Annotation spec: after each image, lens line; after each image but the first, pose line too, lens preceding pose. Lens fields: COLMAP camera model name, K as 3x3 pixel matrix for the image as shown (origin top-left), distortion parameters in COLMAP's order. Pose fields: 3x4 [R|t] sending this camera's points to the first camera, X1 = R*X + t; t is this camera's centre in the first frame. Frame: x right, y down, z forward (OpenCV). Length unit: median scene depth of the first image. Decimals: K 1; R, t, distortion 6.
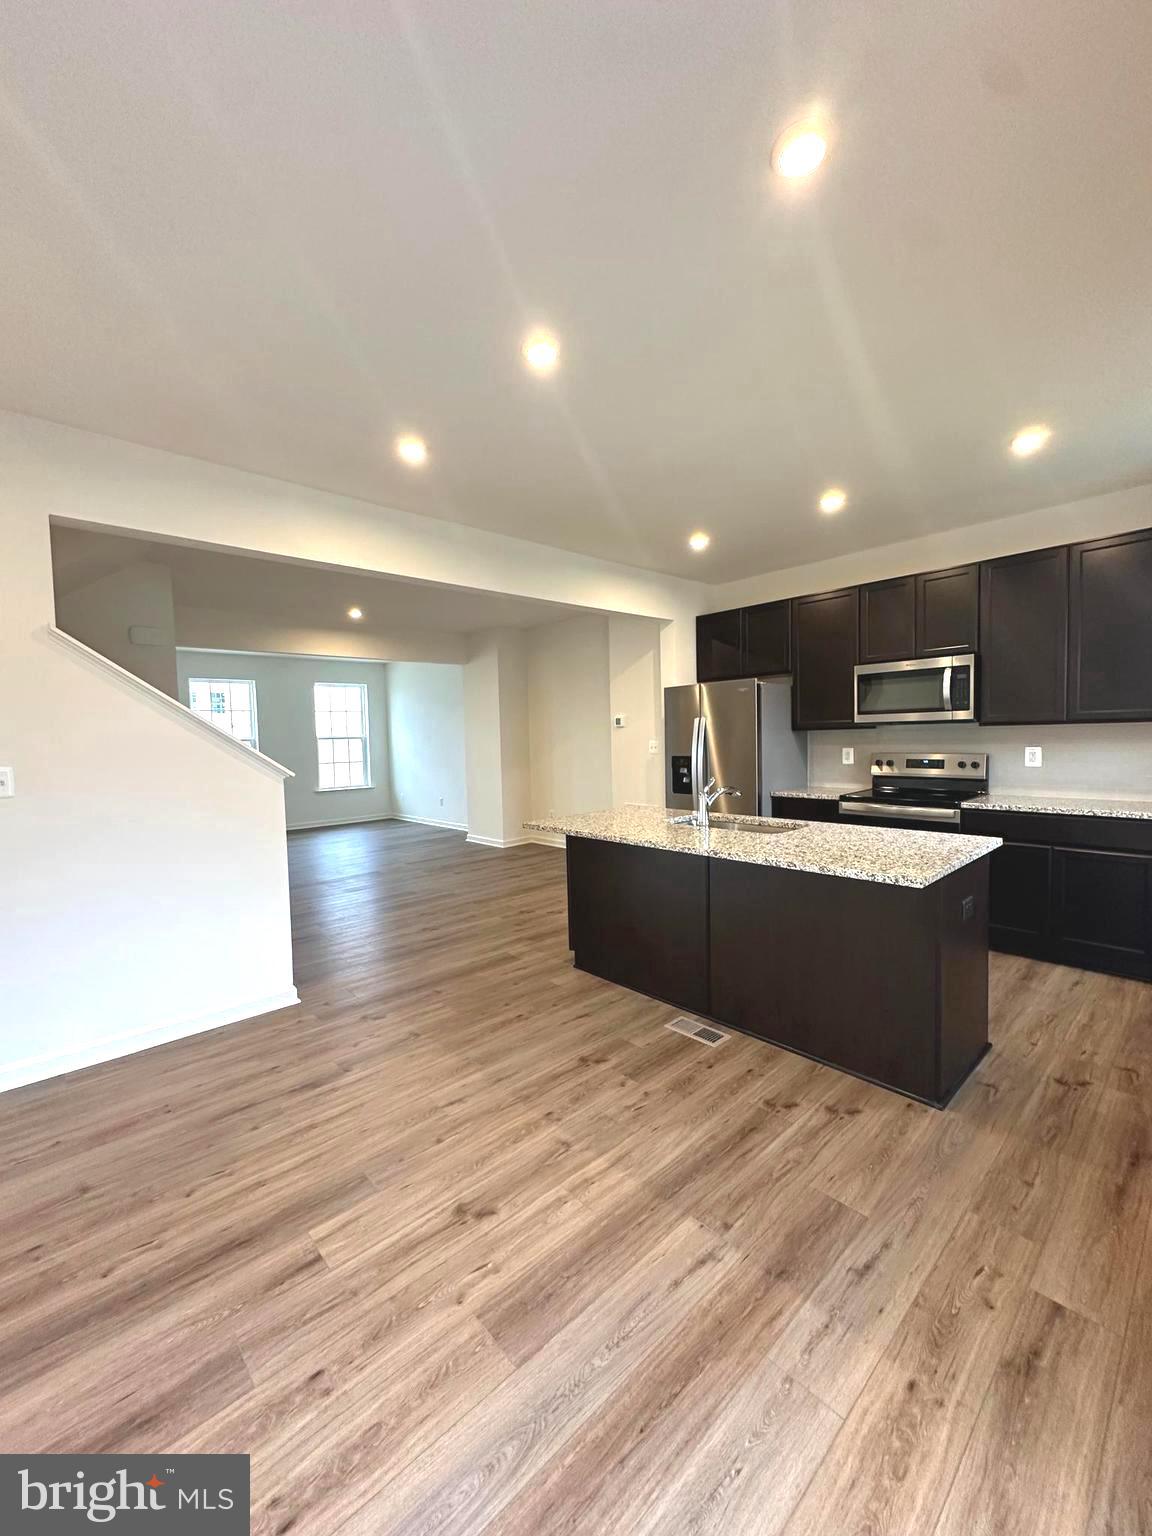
lens RADIAL K [[615.1, 0, 579.9], [0, 615.1, 767.4], [0, 0, 1]] dist [-0.002470, 0.000521]
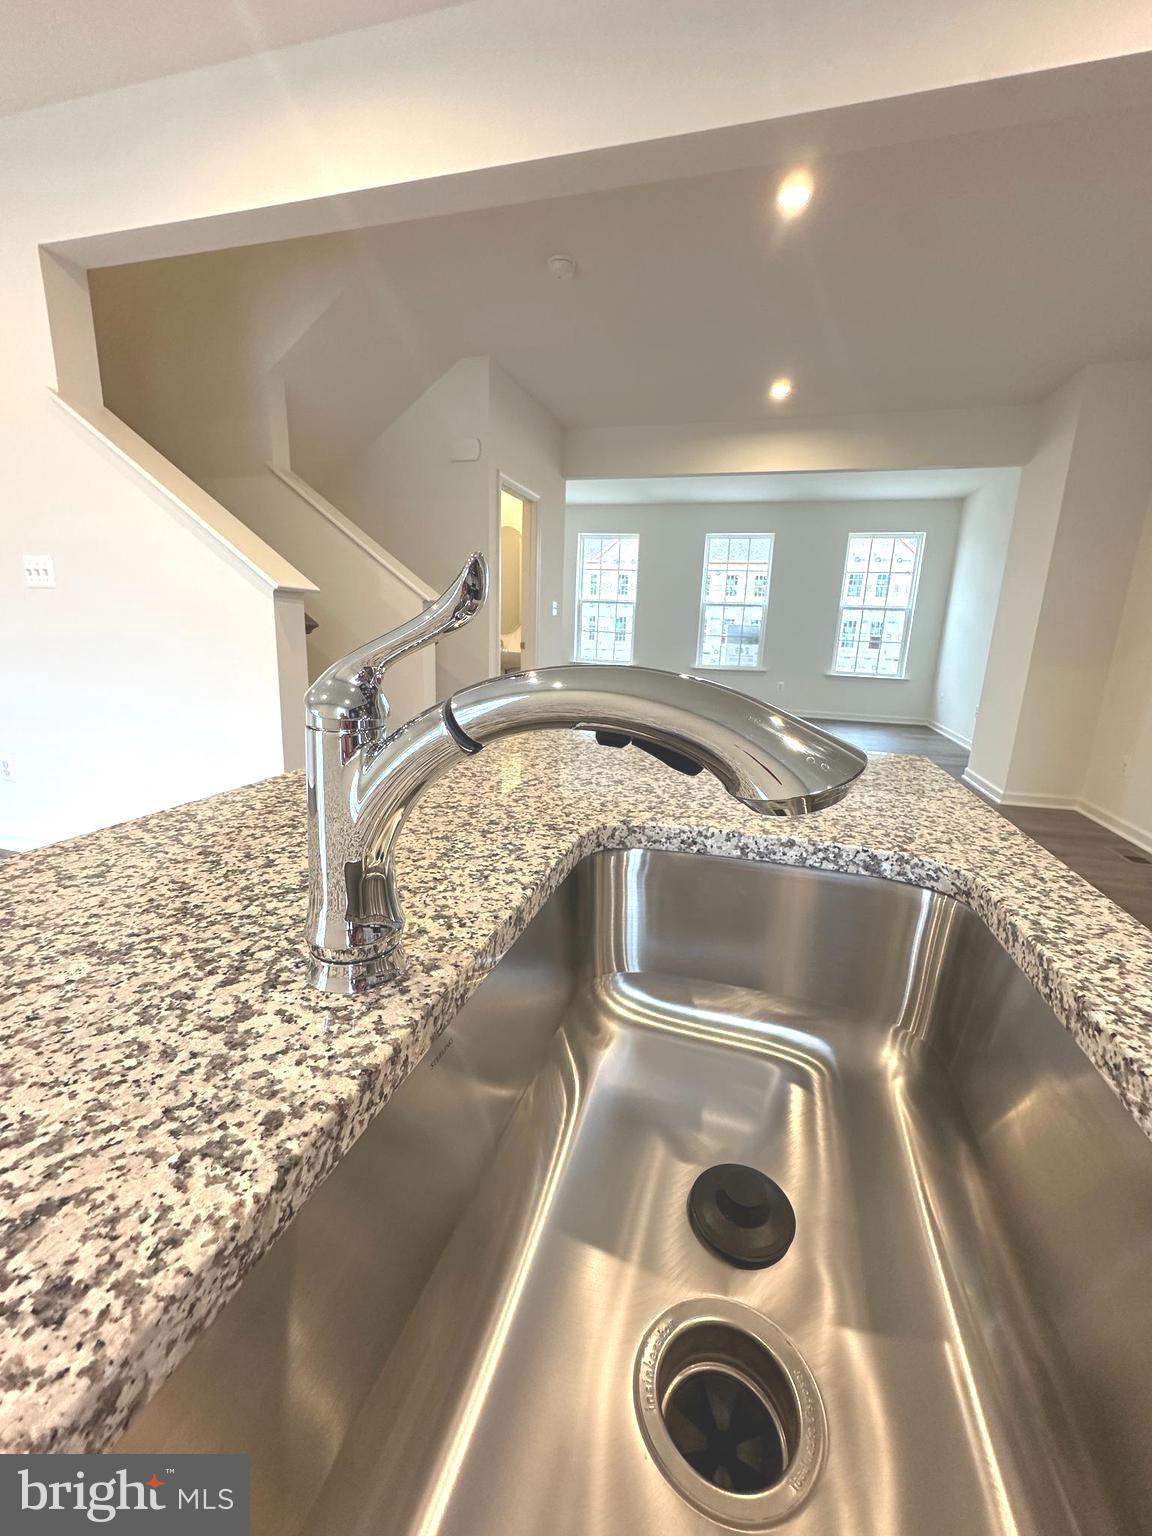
lens RADIAL K [[615.1, 0, 579.9], [0, 615.1, 767.4], [0, 0, 1]] dist [-0.002470, 0.000521]
pose [[0.516934, 0.236329, -0.822756, 0.322555], [-0.092144, 0.970913, 0.220992, 0.027159], [0.851052, -0.038426, 0.523674, 0.971786]]
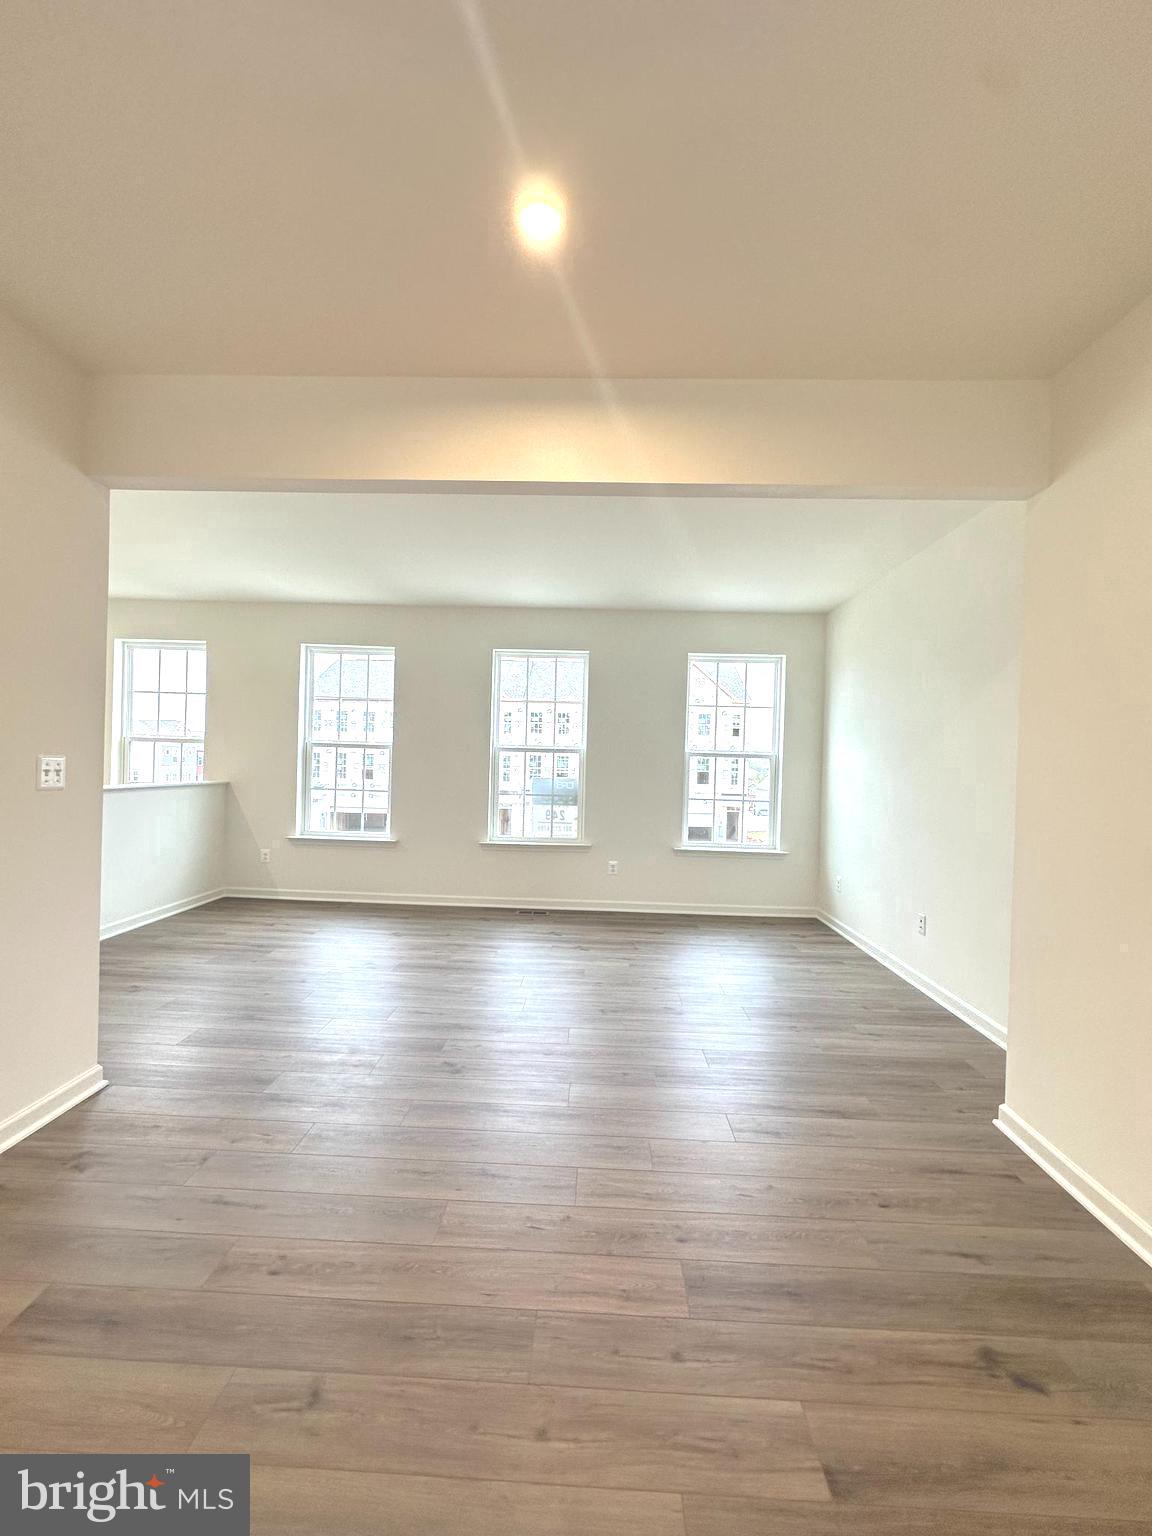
lens RADIAL K [[612.6, 0, 578.9], [0, 612.6, 767.7], [0, 0, 1]] dist [-0.003903, 0.000233]
pose [[0.711620, 0.051582, -0.700668, -0.362947], [-0.080590, 0.996711, -0.008474, -0.073163], [0.697927, 0.062497, 0.713437, 1.789579]]
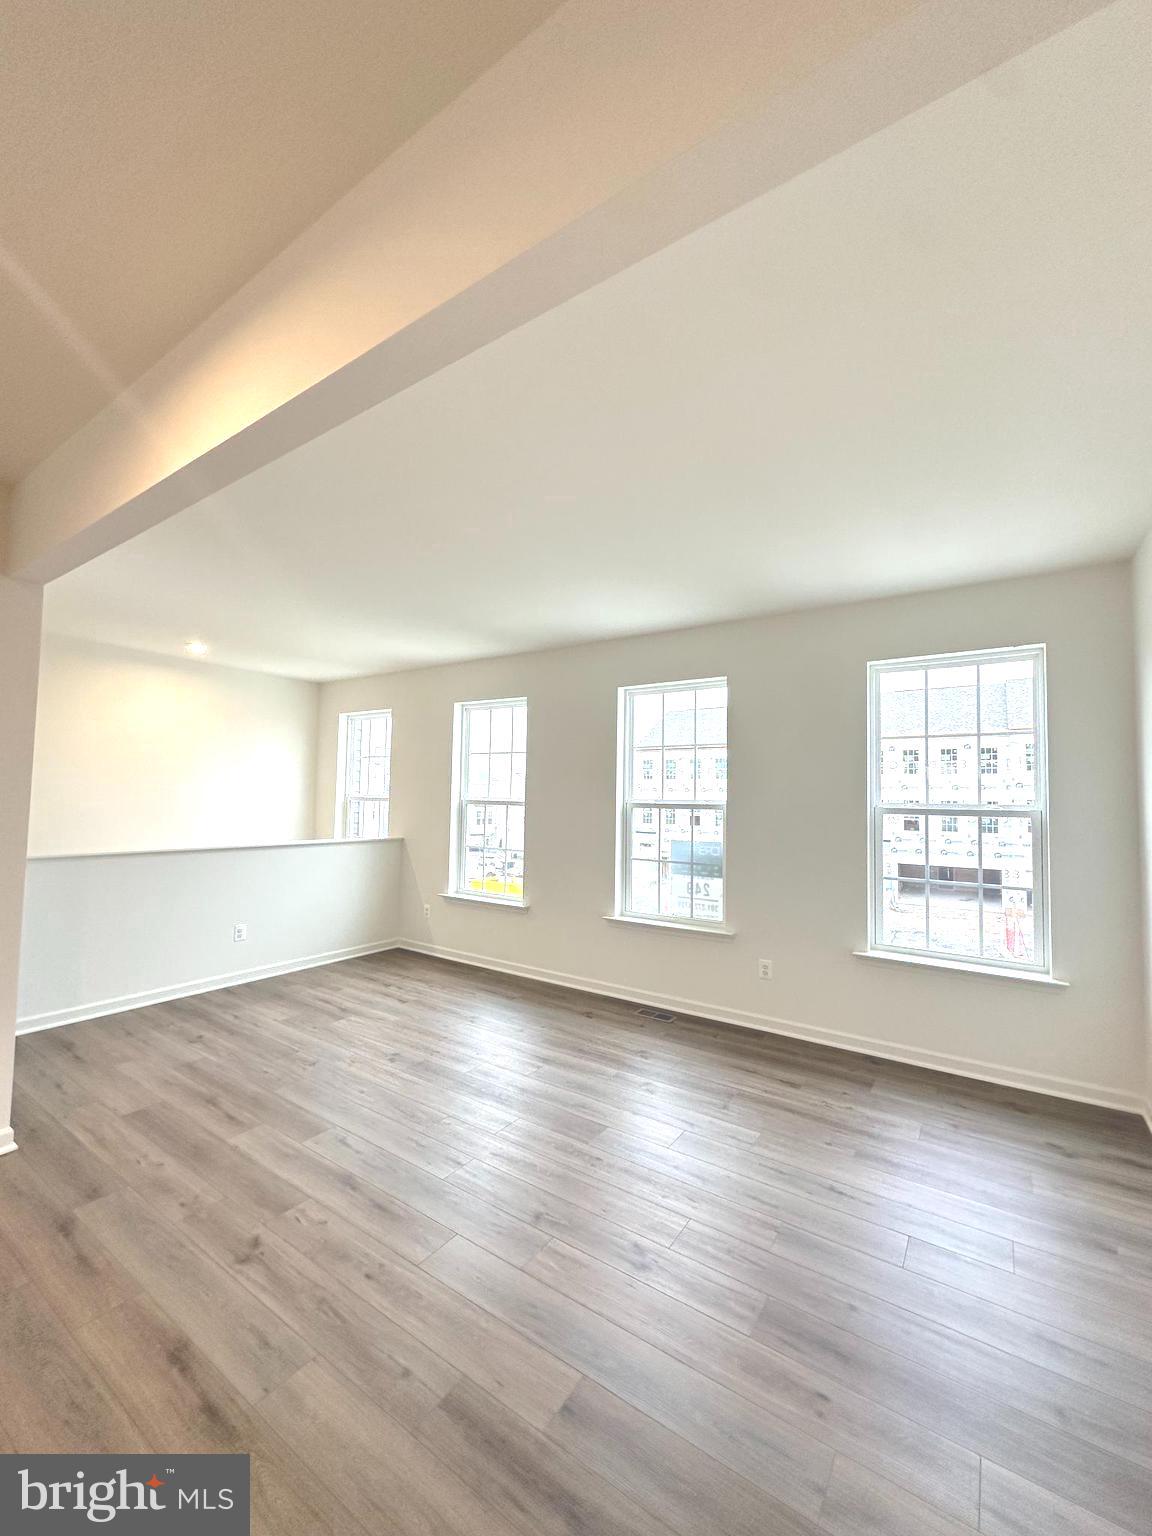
lens RADIAL K [[615.1, 0, 579.9], [0, 615.1, 767.4], [0, 0, 1]] dist [-0.002470, 0.000521]
pose [[0.225517, -0.021035, -0.974012, -0.352461], [-0.071116, 0.996744, -0.037992, -0.152883], [0.971640, 0.077835, 0.223287, 2.473297]]
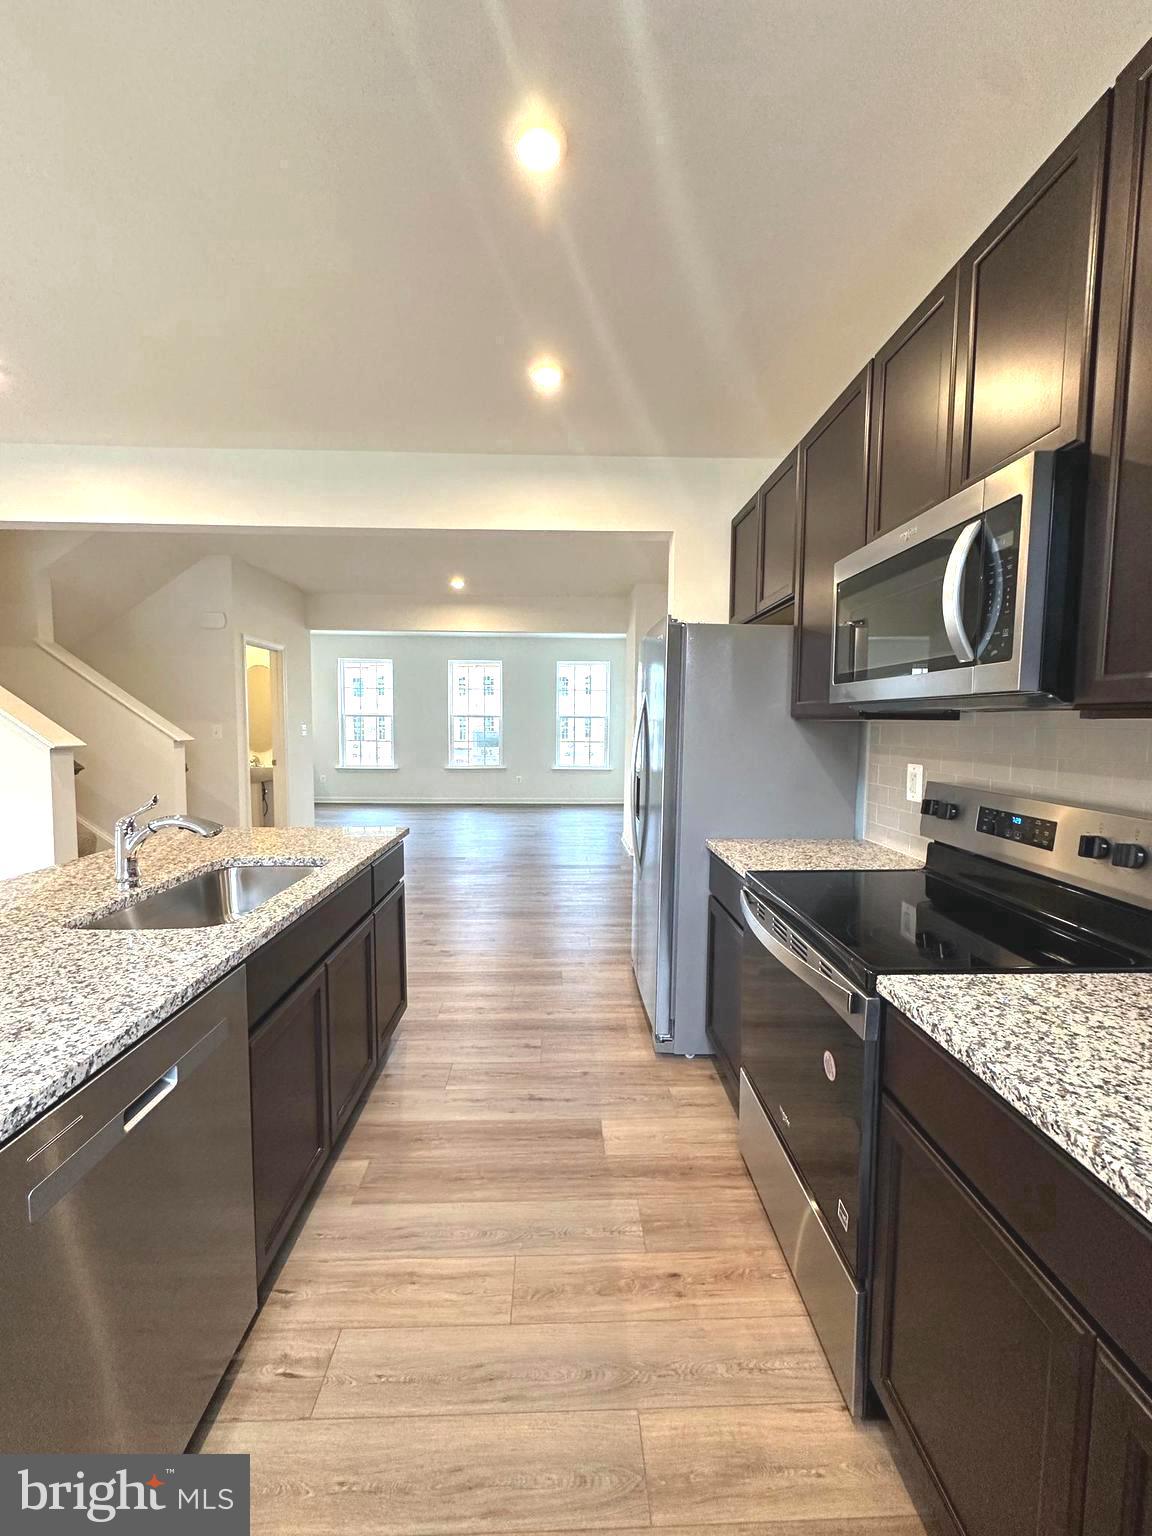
lens RADIAL K [[612.6, 0, 578.9], [0, 612.6, 767.7], [0, 0, 1]] dist [-0.003903, 0.000233]
pose [[0.759291, 0.080278, -0.645781, 0.855429], [-0.061706, 0.996772, 0.051358, -0.058998], [0.647819, 0.000852, 0.761793, 0.841848]]
